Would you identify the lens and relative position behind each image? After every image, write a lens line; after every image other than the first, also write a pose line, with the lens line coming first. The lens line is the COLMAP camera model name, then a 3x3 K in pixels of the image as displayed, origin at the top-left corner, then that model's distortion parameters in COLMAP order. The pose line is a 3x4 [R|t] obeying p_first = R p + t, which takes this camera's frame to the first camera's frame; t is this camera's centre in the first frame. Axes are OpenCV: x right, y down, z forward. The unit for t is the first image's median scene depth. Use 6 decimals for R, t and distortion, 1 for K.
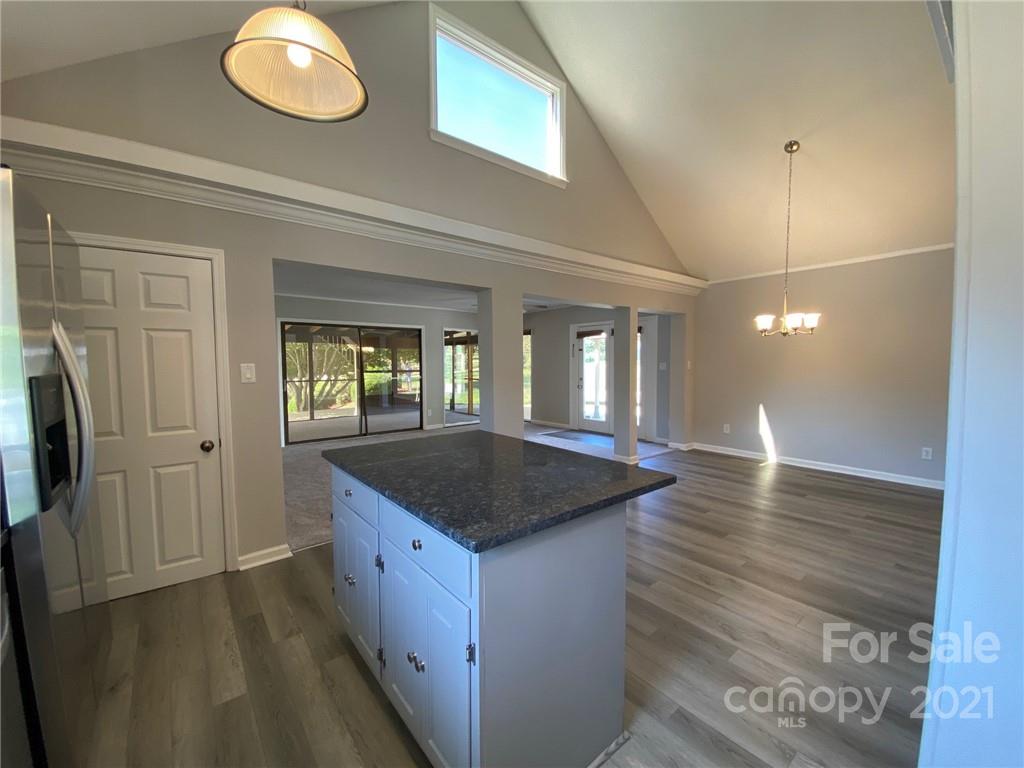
lens RADIAL K [[416.0, 0, 512.0], [0, 416.0, 384.0], [0, 0, 1]] dist [0.027298, -0.021321]
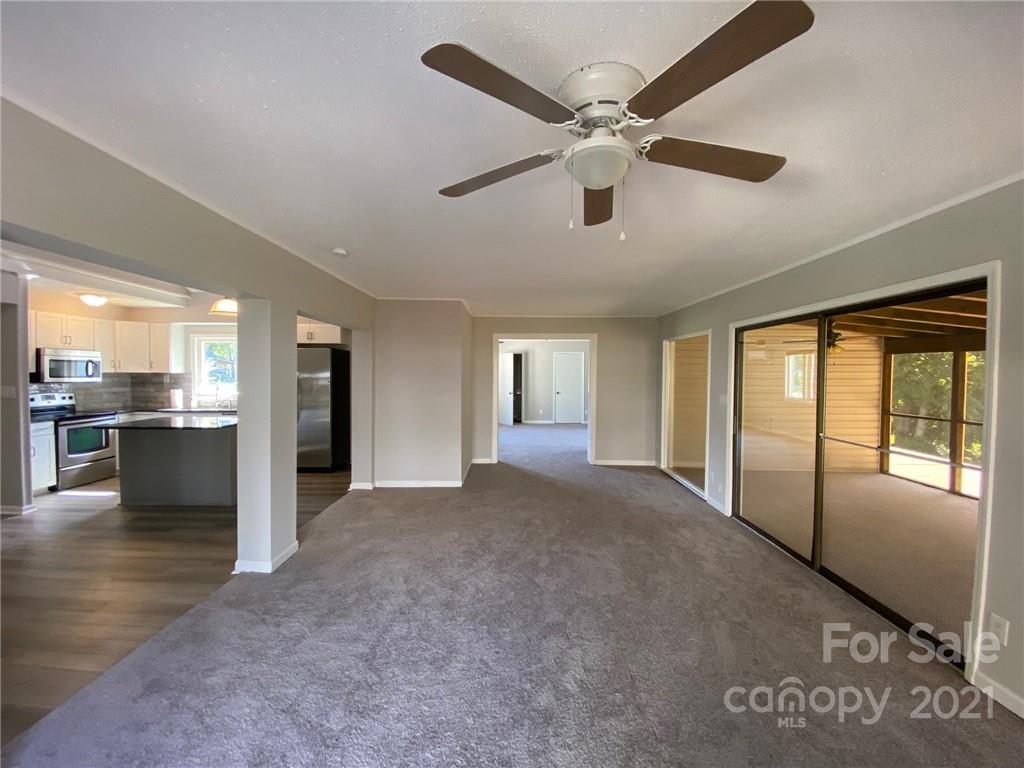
lens RADIAL K [[416.0, 0, 512.0], [0, 416.0, 384.0], [0, 0, 1]] dist [0.027298, -0.021321]
pose [[-0.624267, 0.022079, -0.780899, 0.158929], [-0.045578, 0.996868, 0.064621, -0.072781], [0.779881, 0.075933, -0.621306, 0.953217]]
